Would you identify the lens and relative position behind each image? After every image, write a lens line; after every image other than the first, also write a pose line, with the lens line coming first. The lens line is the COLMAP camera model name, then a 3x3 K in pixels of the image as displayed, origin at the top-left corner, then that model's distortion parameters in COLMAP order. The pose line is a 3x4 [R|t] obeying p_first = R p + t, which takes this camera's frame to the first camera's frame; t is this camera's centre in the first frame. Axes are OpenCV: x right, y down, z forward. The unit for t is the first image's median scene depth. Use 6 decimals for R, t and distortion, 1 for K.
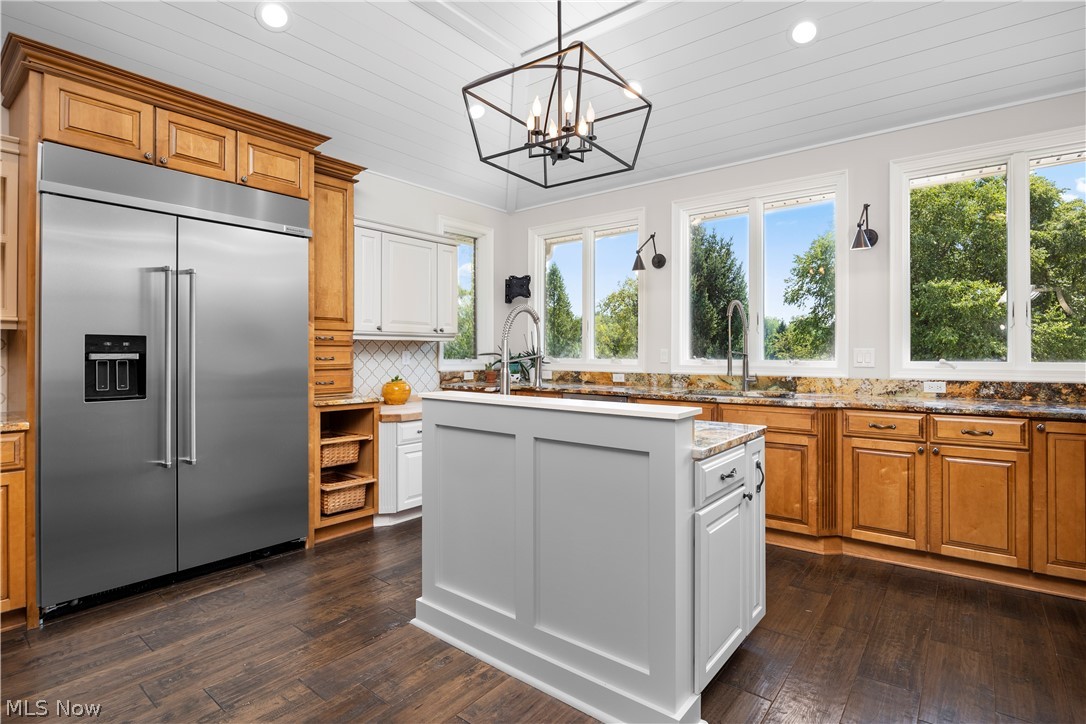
lens RADIAL K [[526.4, 0, 547.5], [0, 526.4, 345.9], [0, 0, 1]] dist [-0.018922, -0.000137]
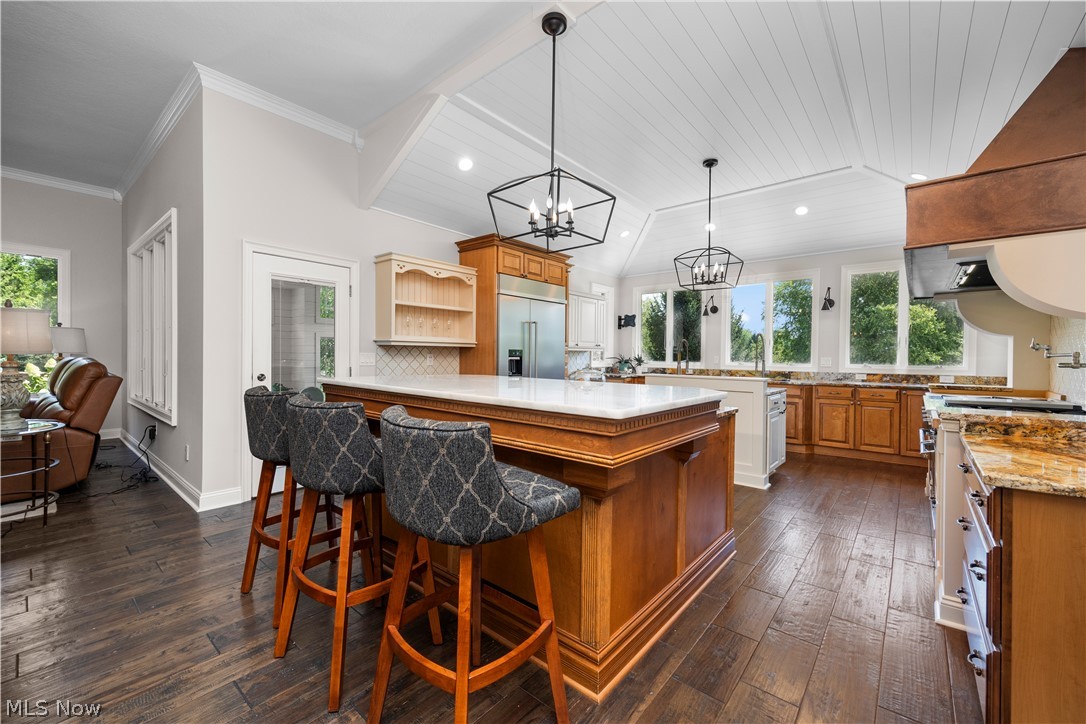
lens RADIAL K [[430.5, 0, 544.3], [0, 430.5, 358.1], [0, 0, 1]] dist [0.001563, 0.000064]
pose [[0.999443, 0.010080, -0.031810, -0.488423], [-0.009542, 0.999809, 0.017028, -0.012527], [0.031975, -0.016715, 0.999349, -0.794065]]
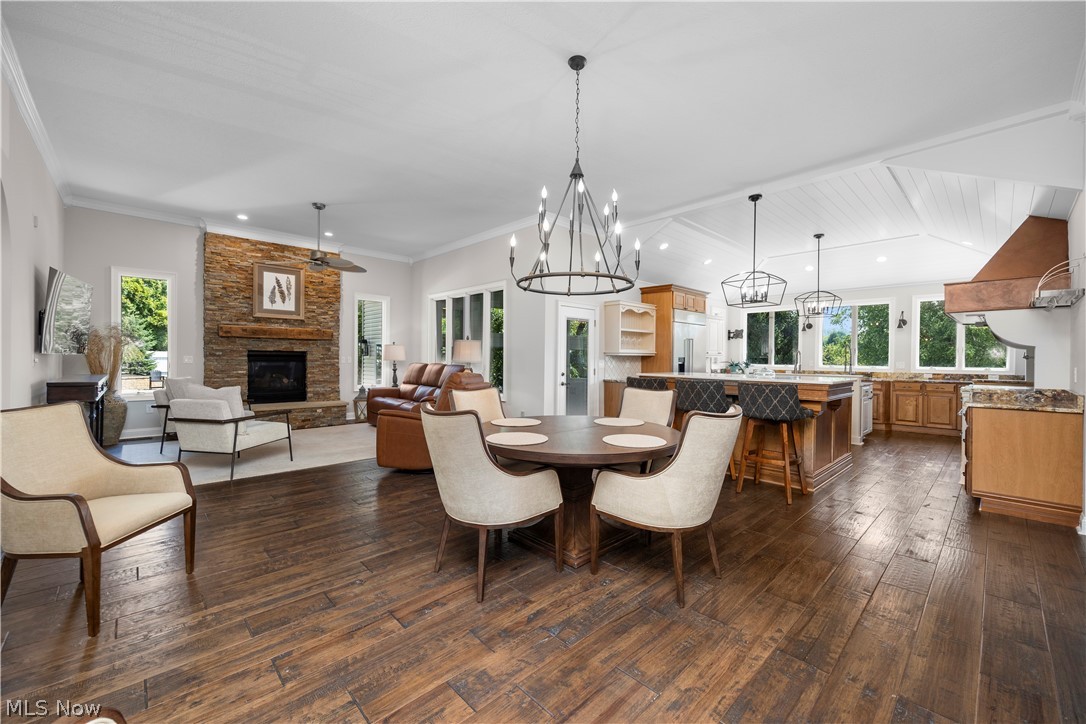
lens RADIAL K [[430.5, 0, 544.3], [0, 430.5, 358.1], [0, 0, 1]] dist [0.001563, 0.000064]
pose [[0.990665, 0.006492, -0.136168, -1.079389], [-0.004873, 0.999913, 0.012222, -0.037984], [0.136235, -0.011444, 0.990610, -1.720805]]
